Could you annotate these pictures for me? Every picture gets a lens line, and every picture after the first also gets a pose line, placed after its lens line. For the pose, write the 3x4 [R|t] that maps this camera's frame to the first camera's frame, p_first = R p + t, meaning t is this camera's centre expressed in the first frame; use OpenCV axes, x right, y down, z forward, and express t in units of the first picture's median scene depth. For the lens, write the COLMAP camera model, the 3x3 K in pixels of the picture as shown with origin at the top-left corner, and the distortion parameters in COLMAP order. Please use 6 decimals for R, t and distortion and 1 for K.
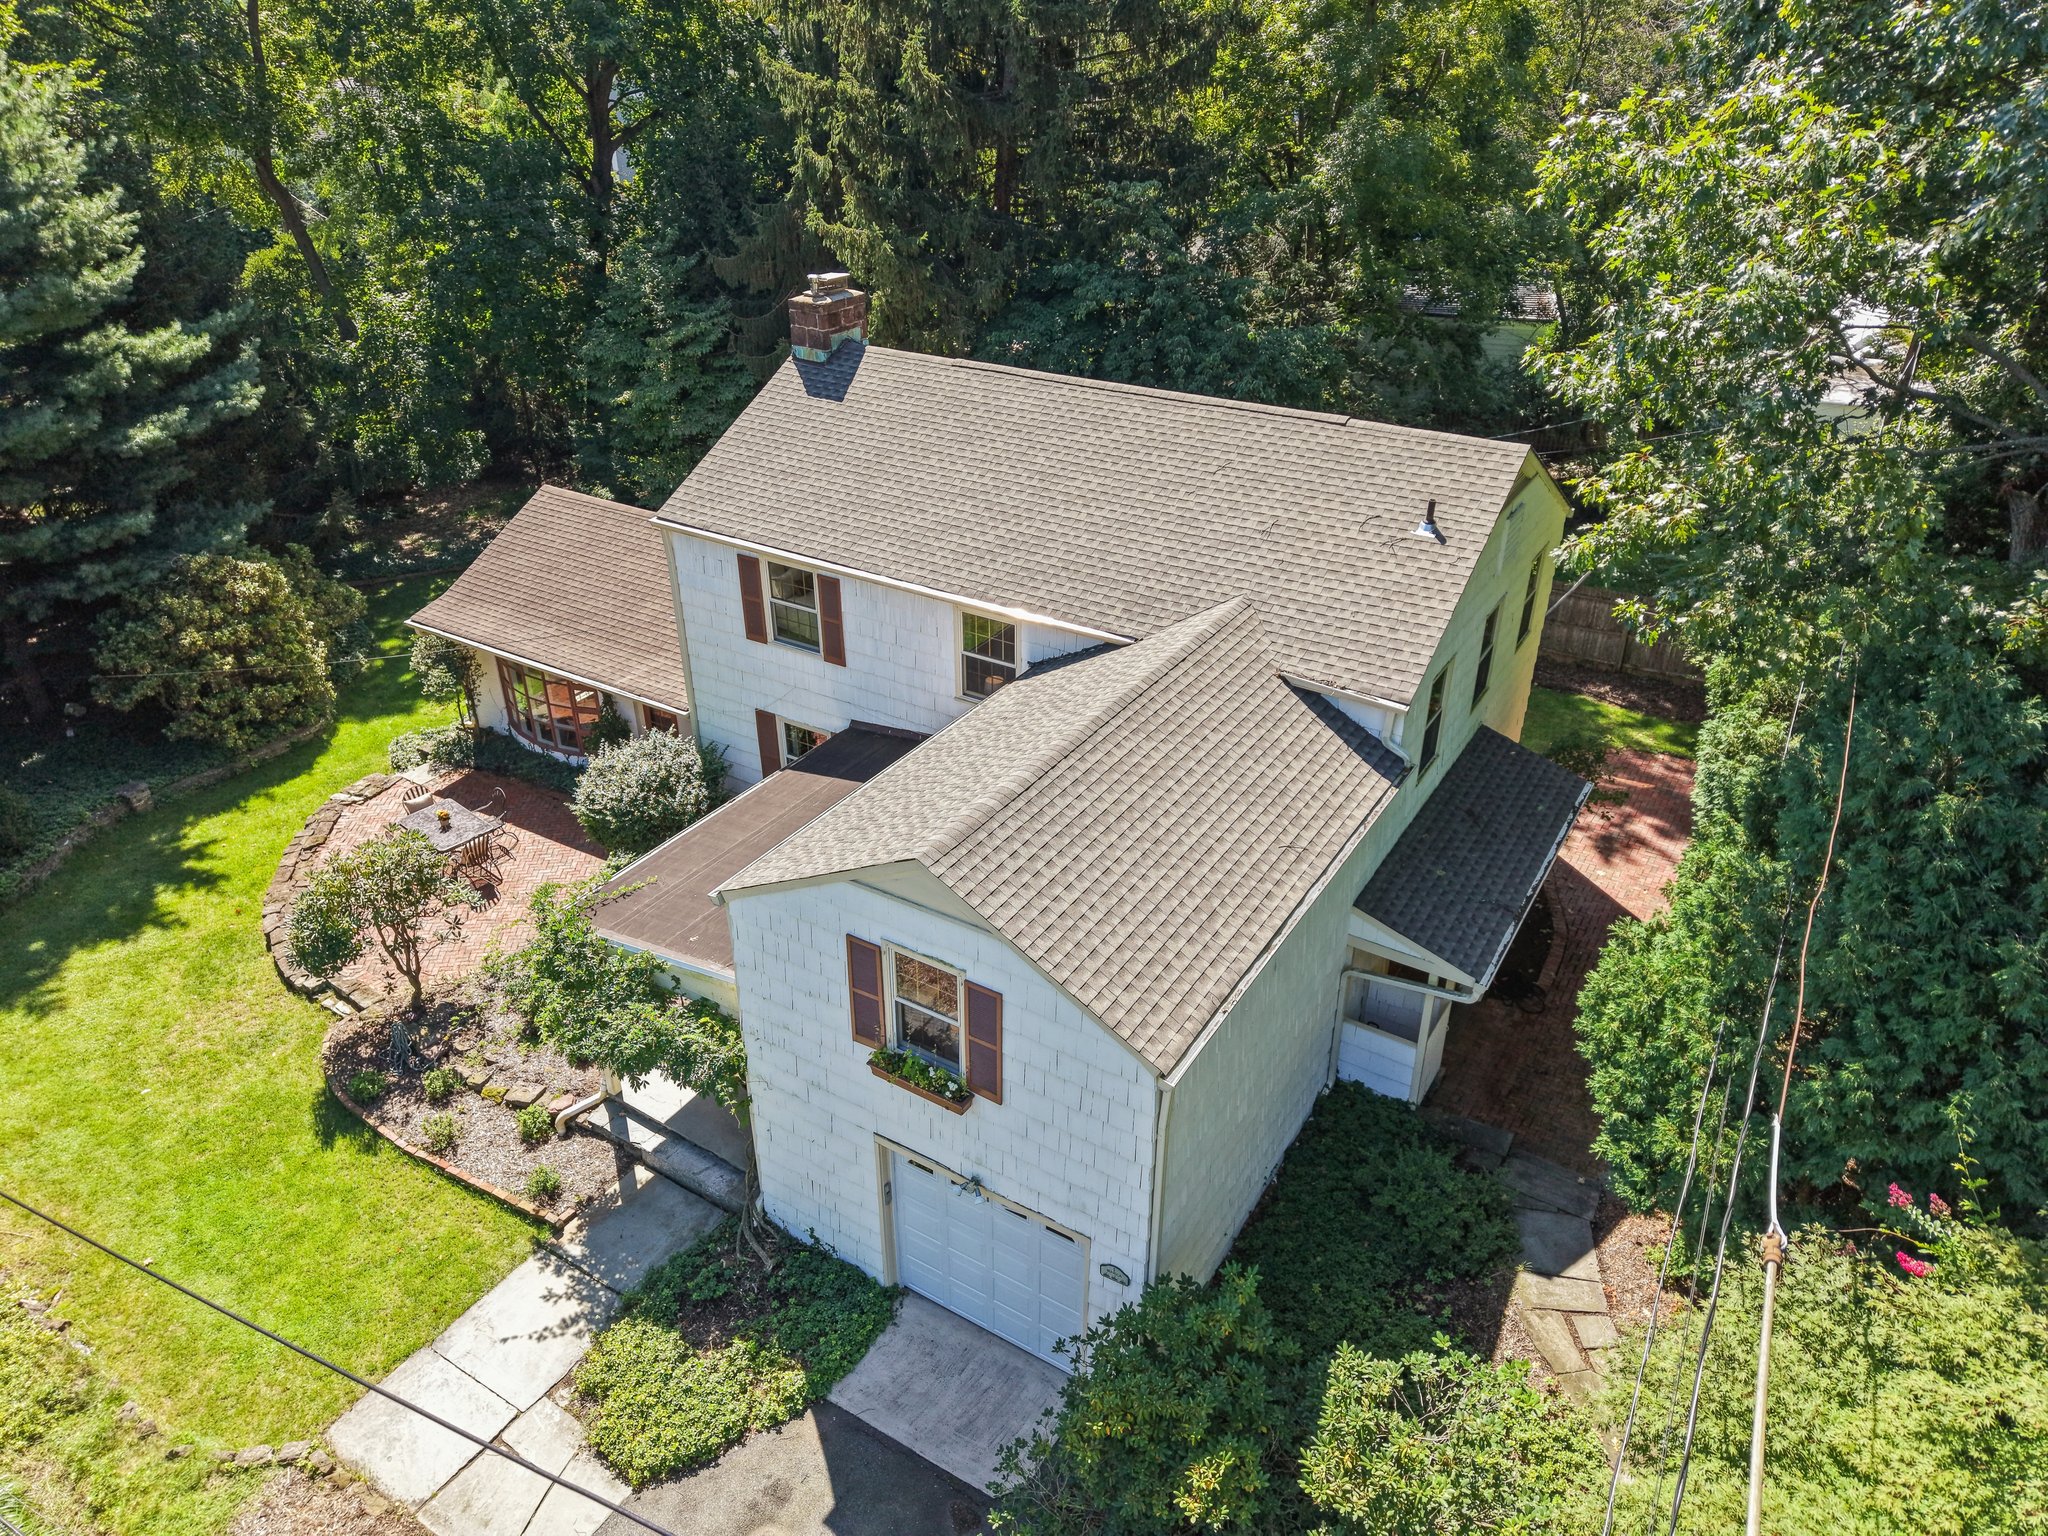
lens RADIAL K [[1374.5, 0, 1024.4], [0, 1374.5, 769.1], [0, 0, 1]] dist [0.001722, -0.010420]
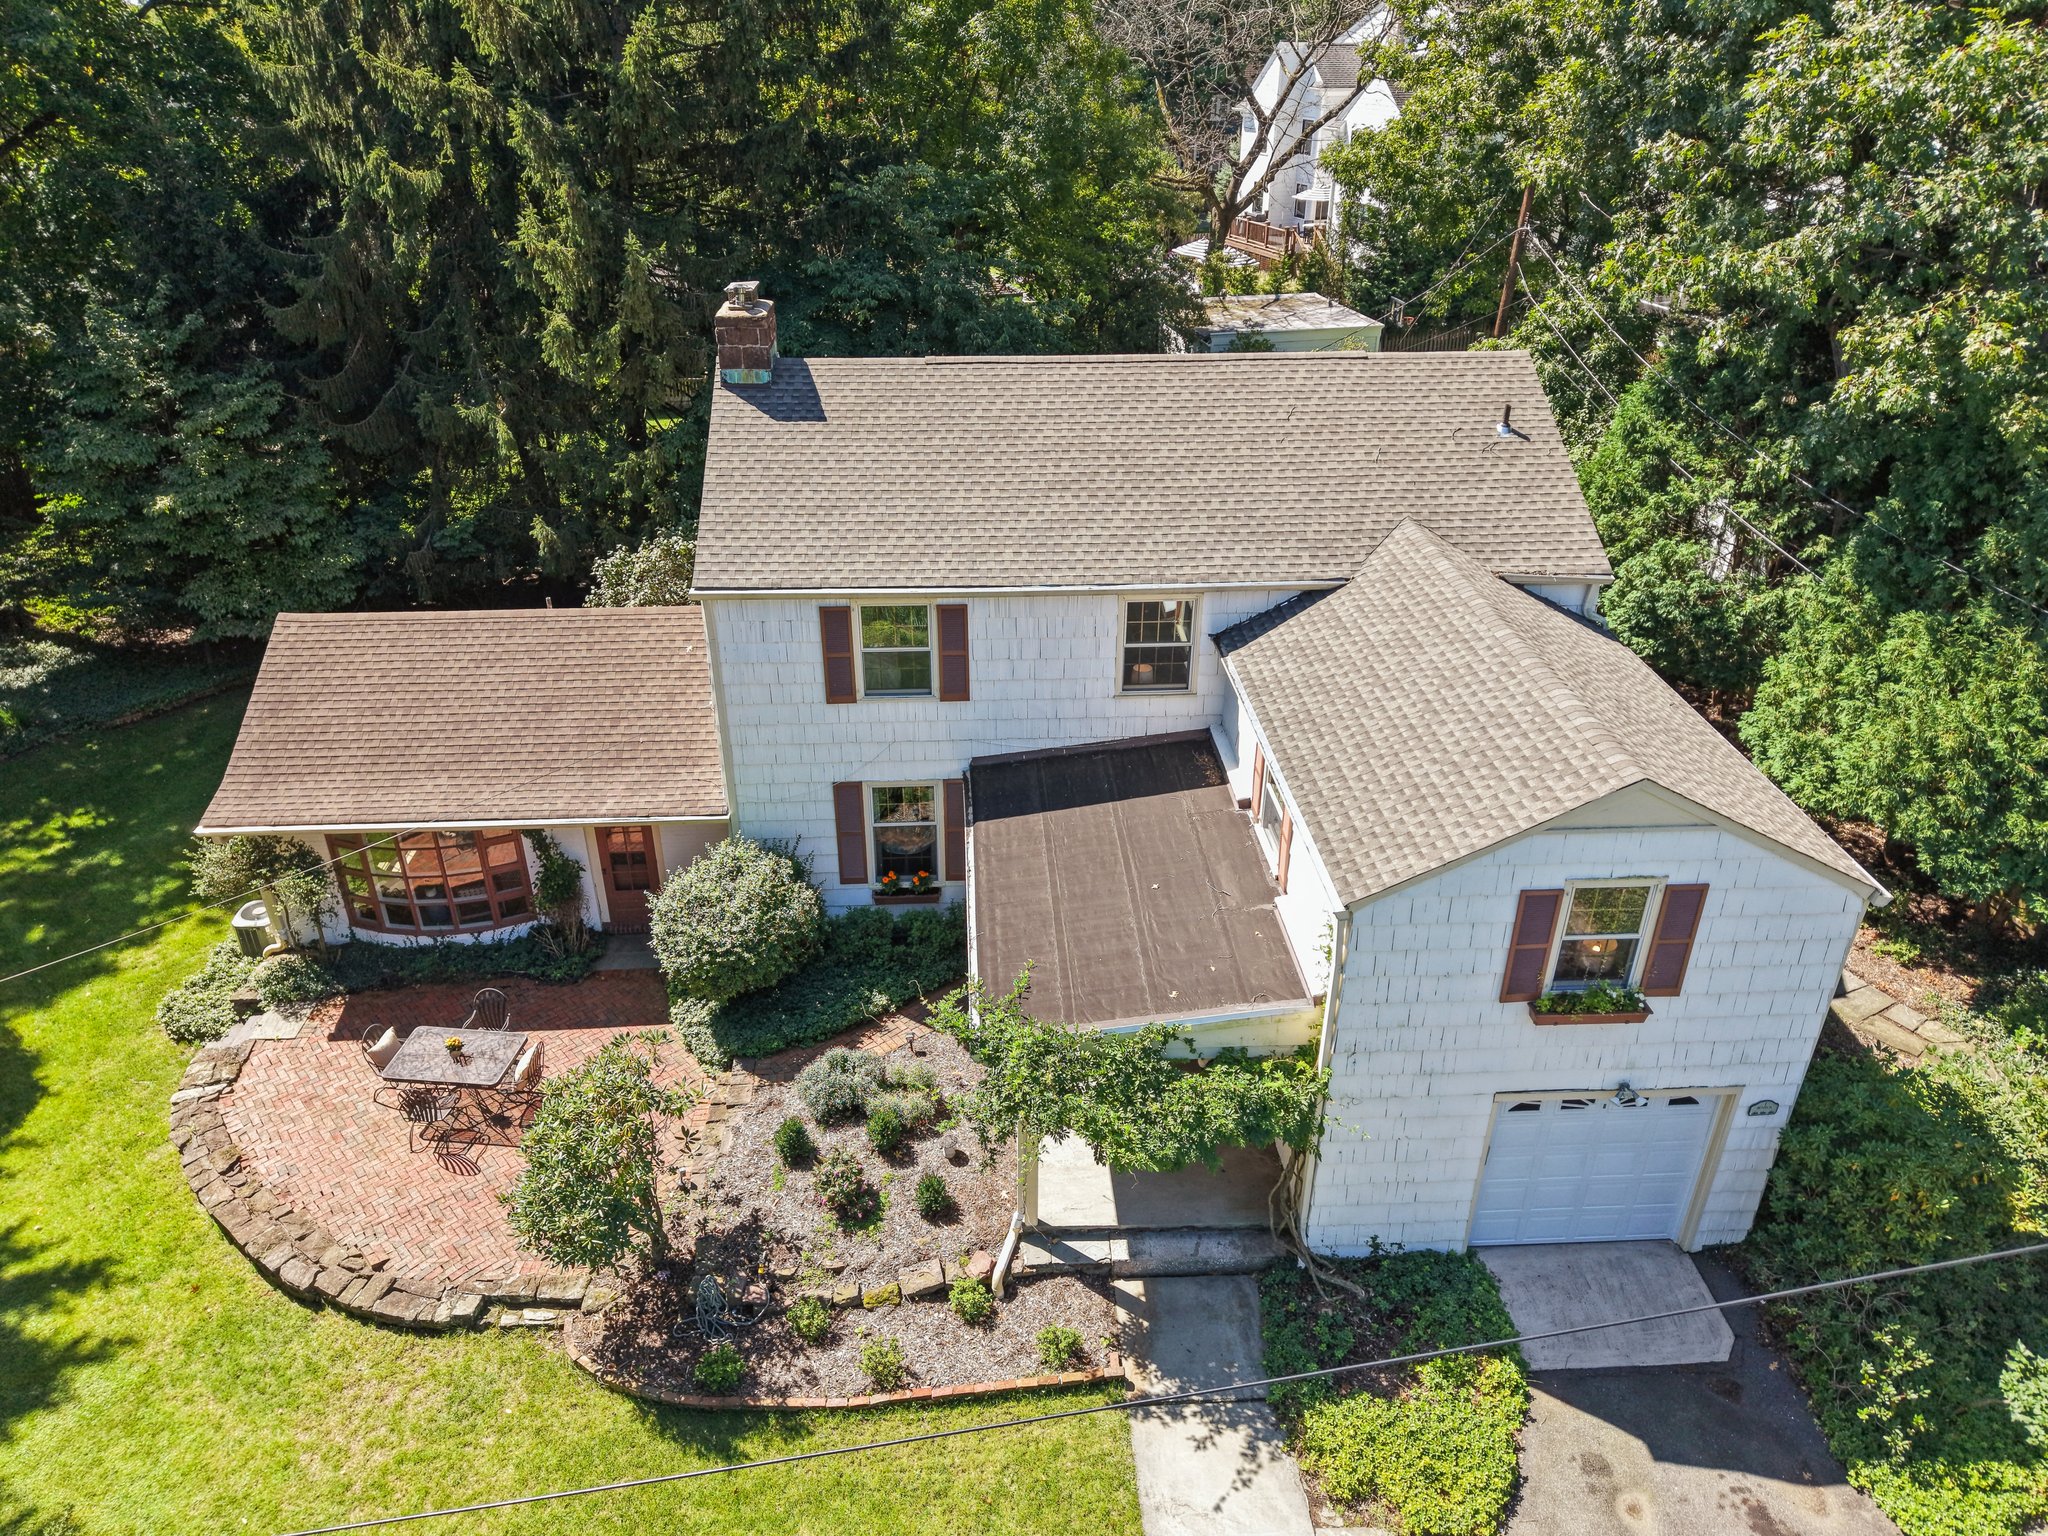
lens RADIAL K [[1374.5, 0, 1023.4], [0, 1374.5, 767.6], [0, 0, 1]] dist [0.001722, -0.010420]
pose [[0.821946, -0.277197, 0.497562, -0.610475], [0.282805, 0.956909, 0.065925, -0.088504], [-0.494396, 0.086526, 0.864920, 0.224305]]
